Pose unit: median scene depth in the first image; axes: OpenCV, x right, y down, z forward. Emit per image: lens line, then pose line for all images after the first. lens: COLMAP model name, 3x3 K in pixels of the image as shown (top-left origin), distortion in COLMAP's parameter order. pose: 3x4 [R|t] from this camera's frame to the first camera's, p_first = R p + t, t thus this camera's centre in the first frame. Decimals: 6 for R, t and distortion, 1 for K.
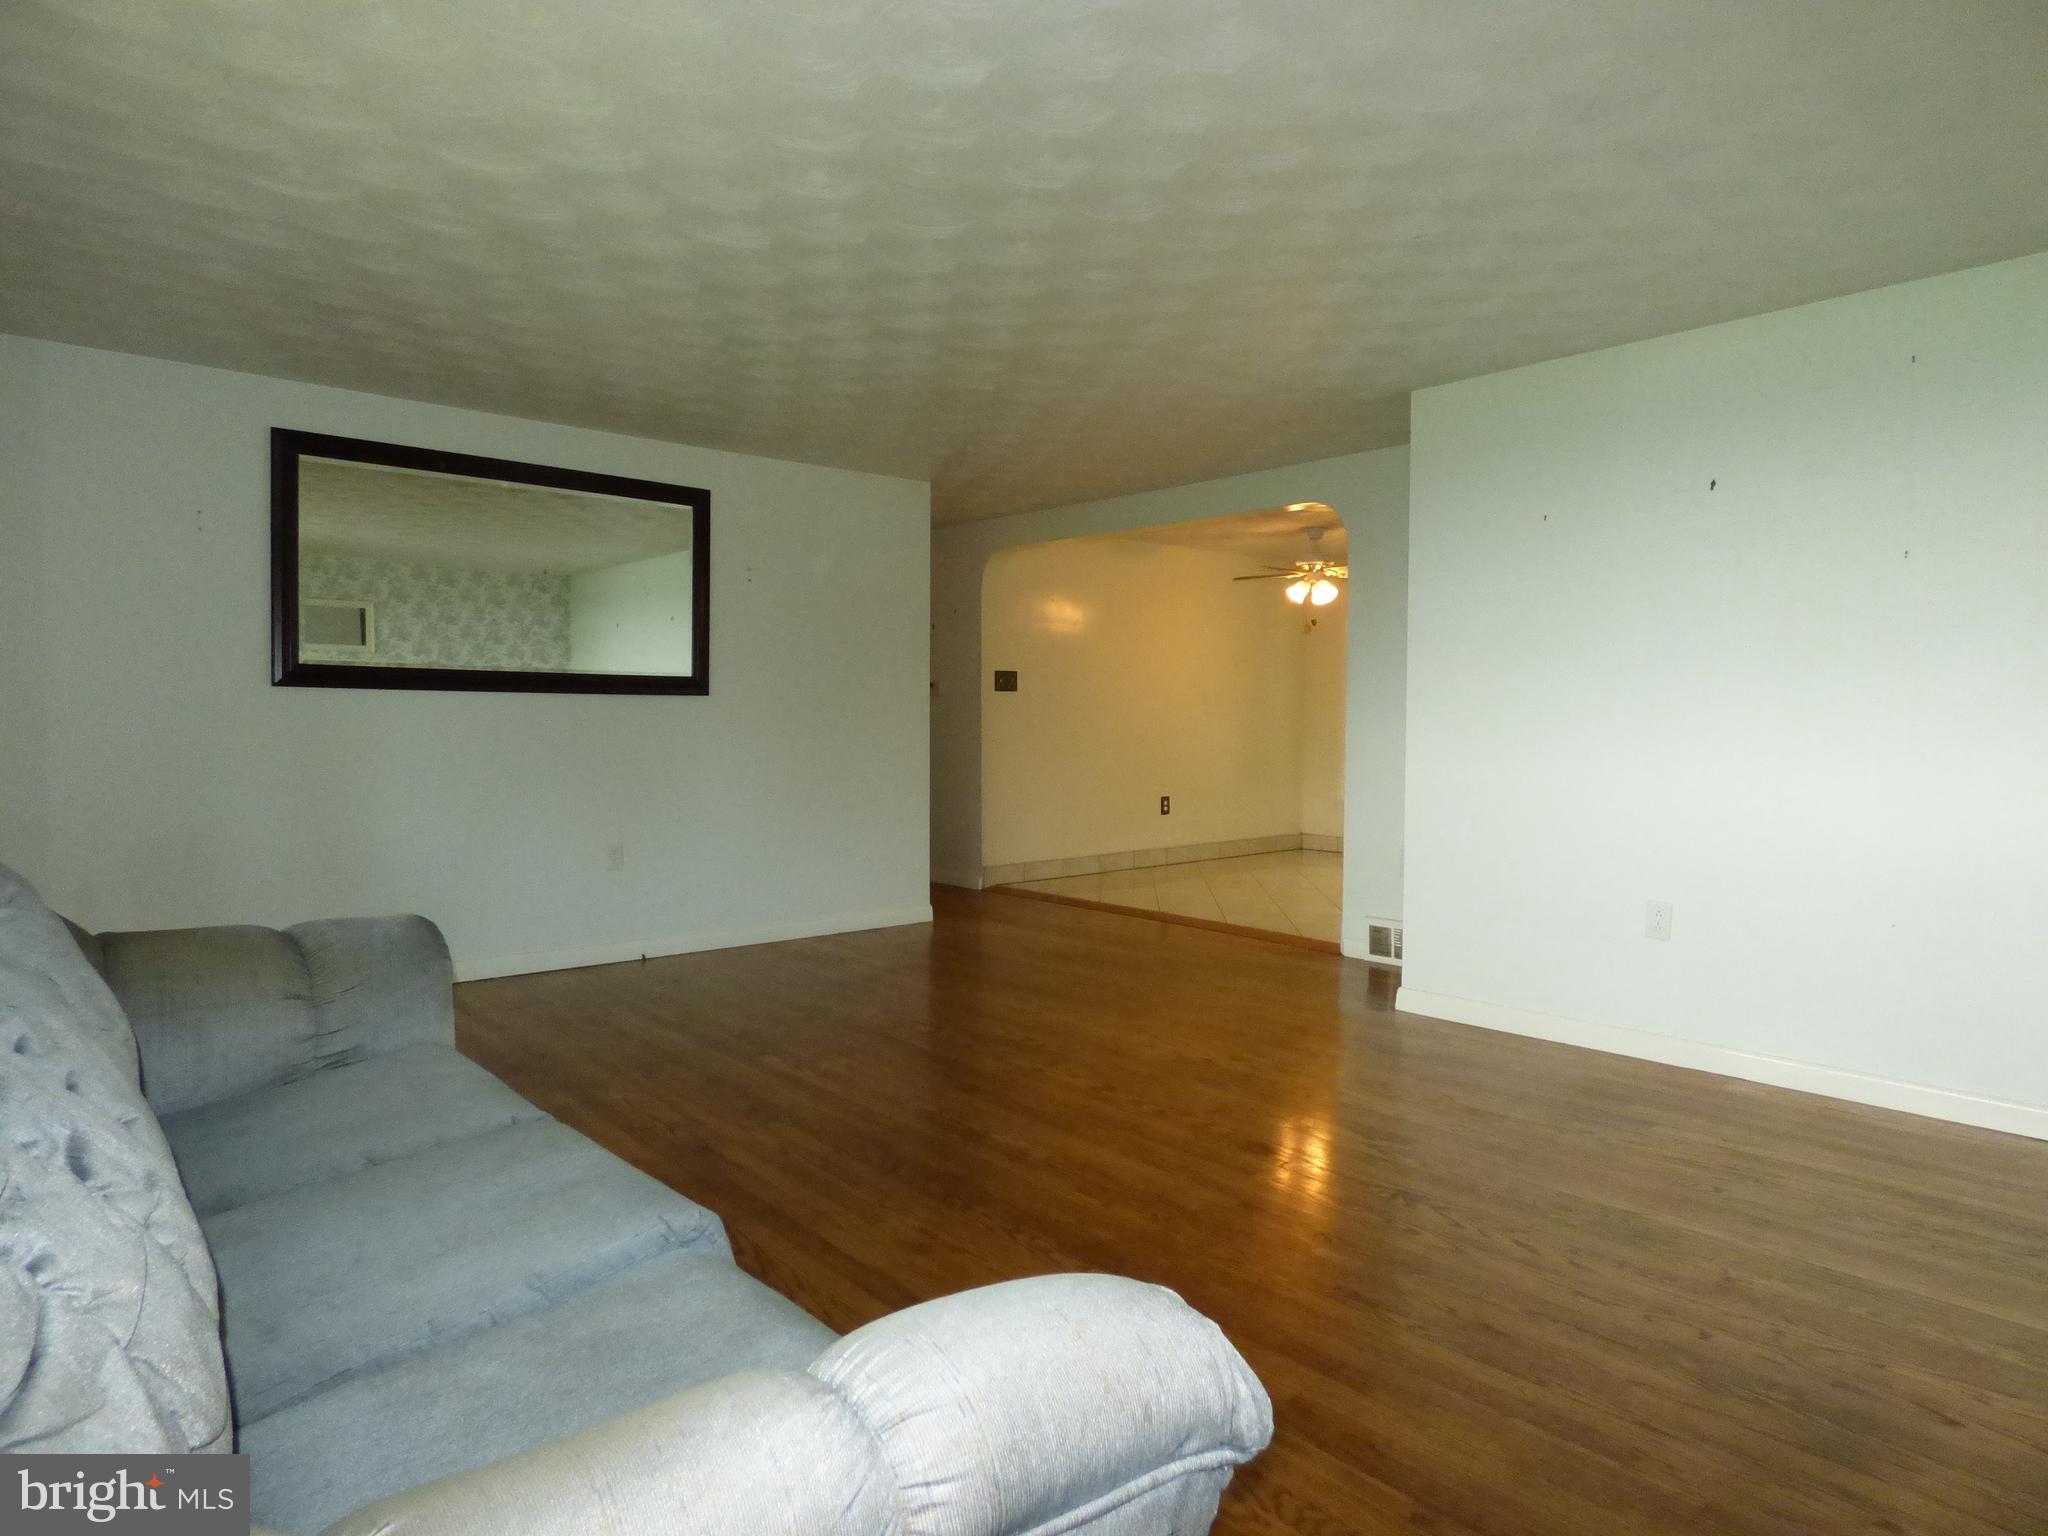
lens RADIAL K [[1231.0, 0, 1022.7], [0, 1231.0, 763.7], [0, 0, 1]] dist [-0.006369, -0.003102]
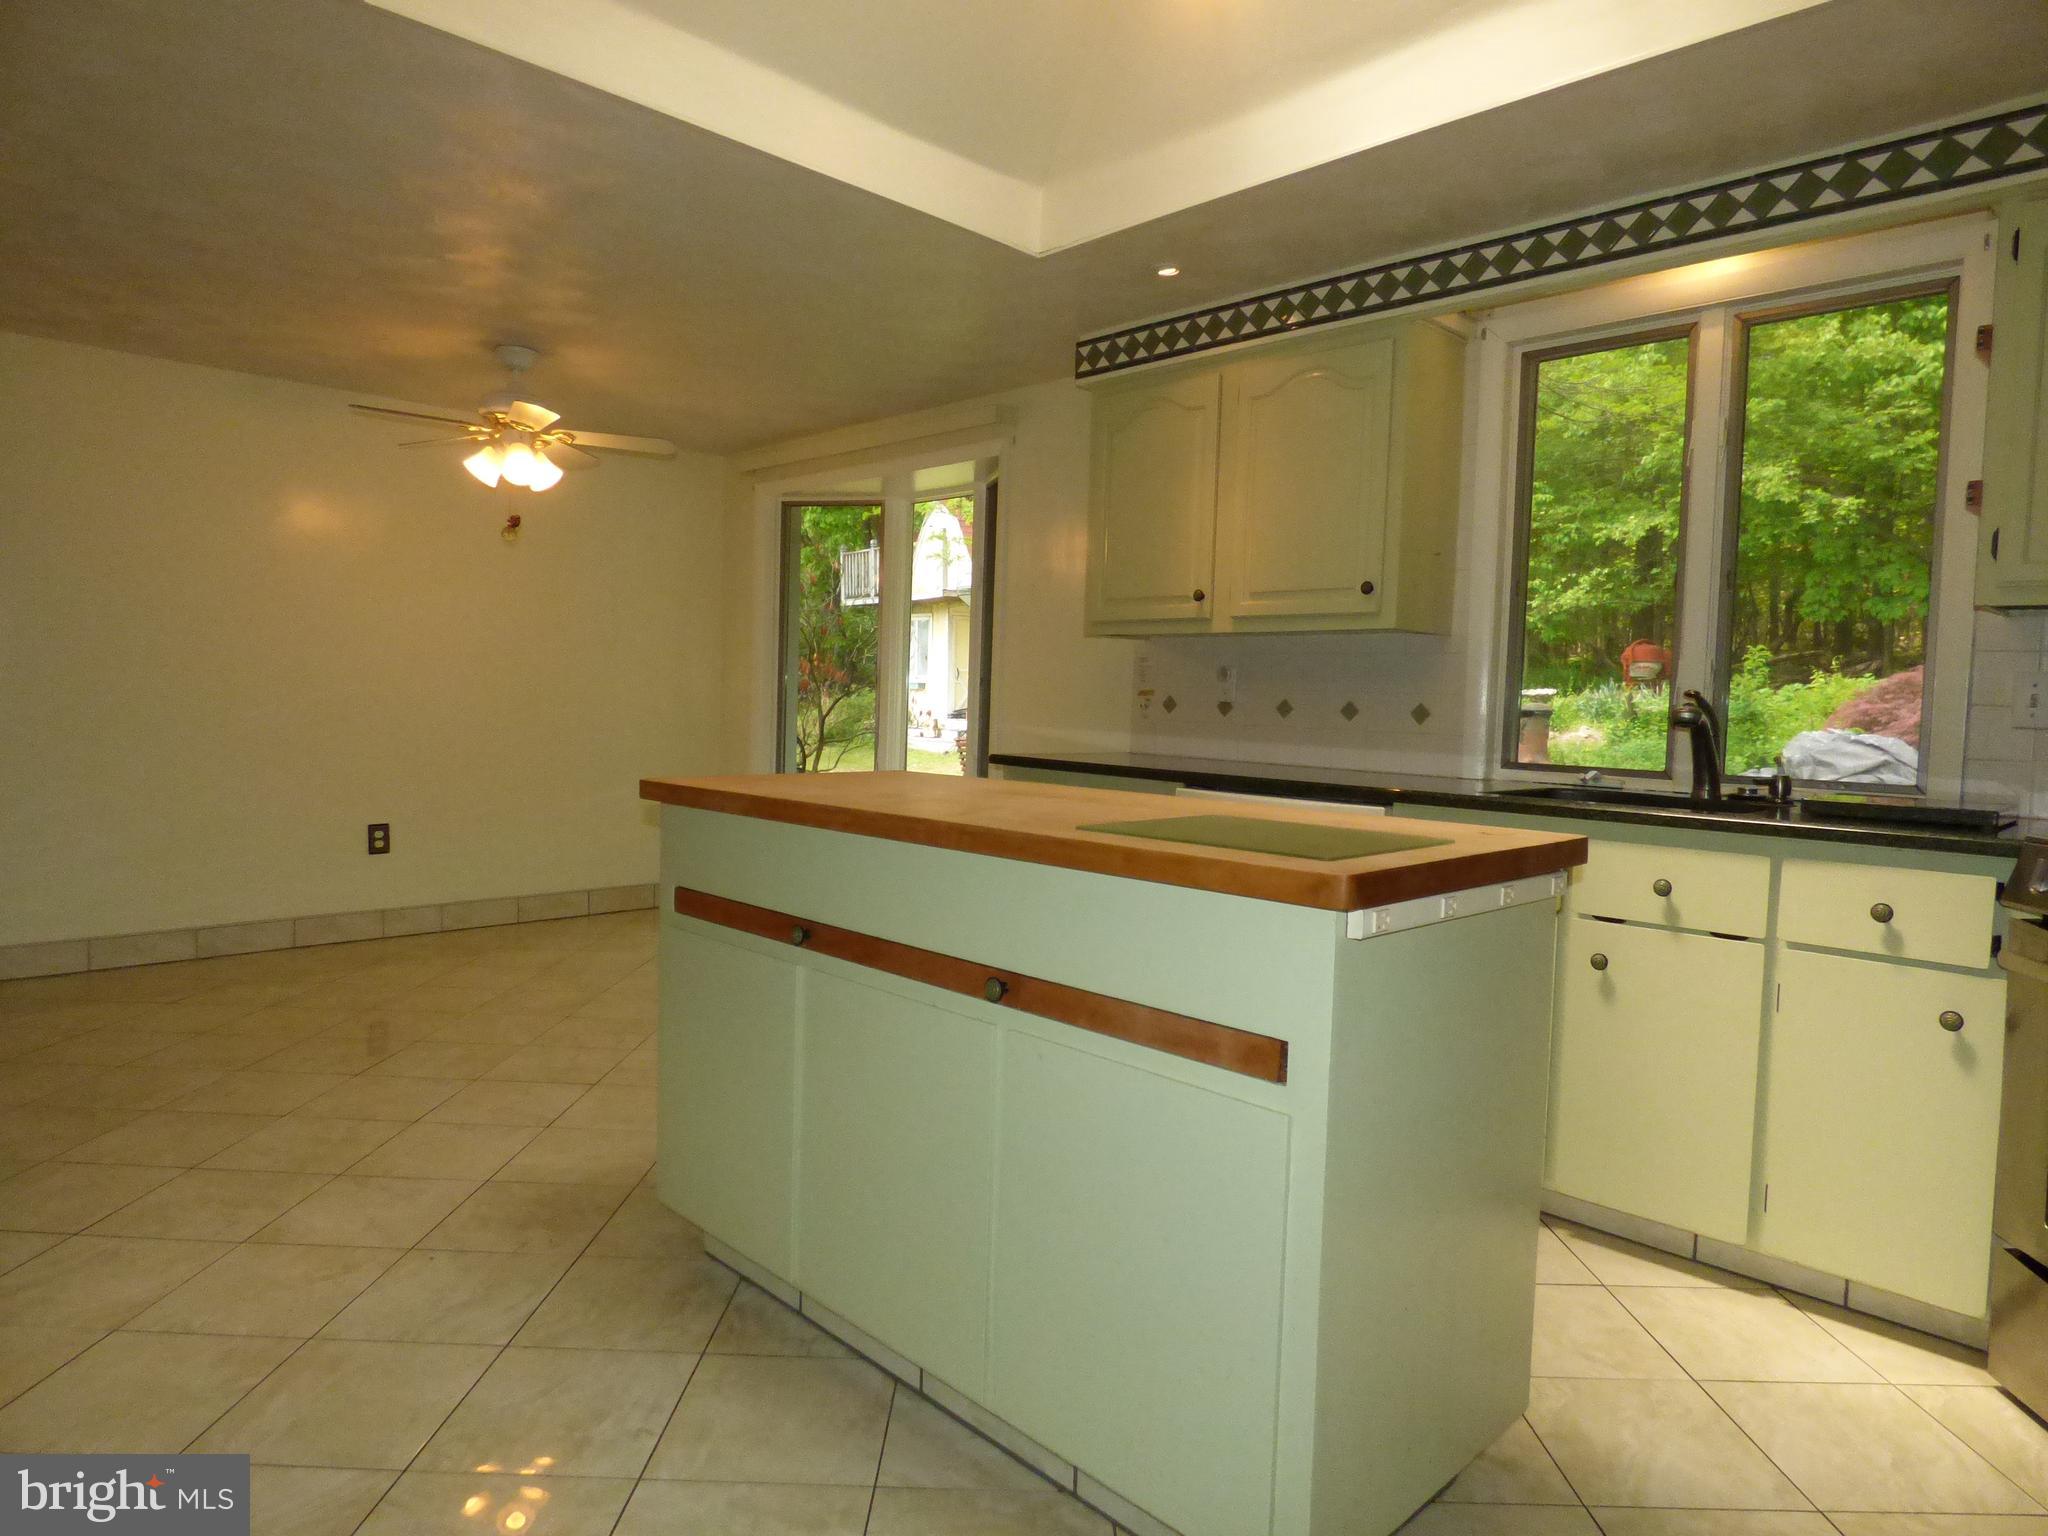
lens RADIAL K [[1231.0, 0, 1018.0], [0, 1231.0, 760.0], [0, 0, 1]] dist [-0.006369, -0.003102]
pose [[0.997873, 0.021937, 0.061387, 0.416716], [-0.022698, 0.999674, 0.011730, -0.019356], [-0.061109, -0.013098, 0.998045, 0.422892]]
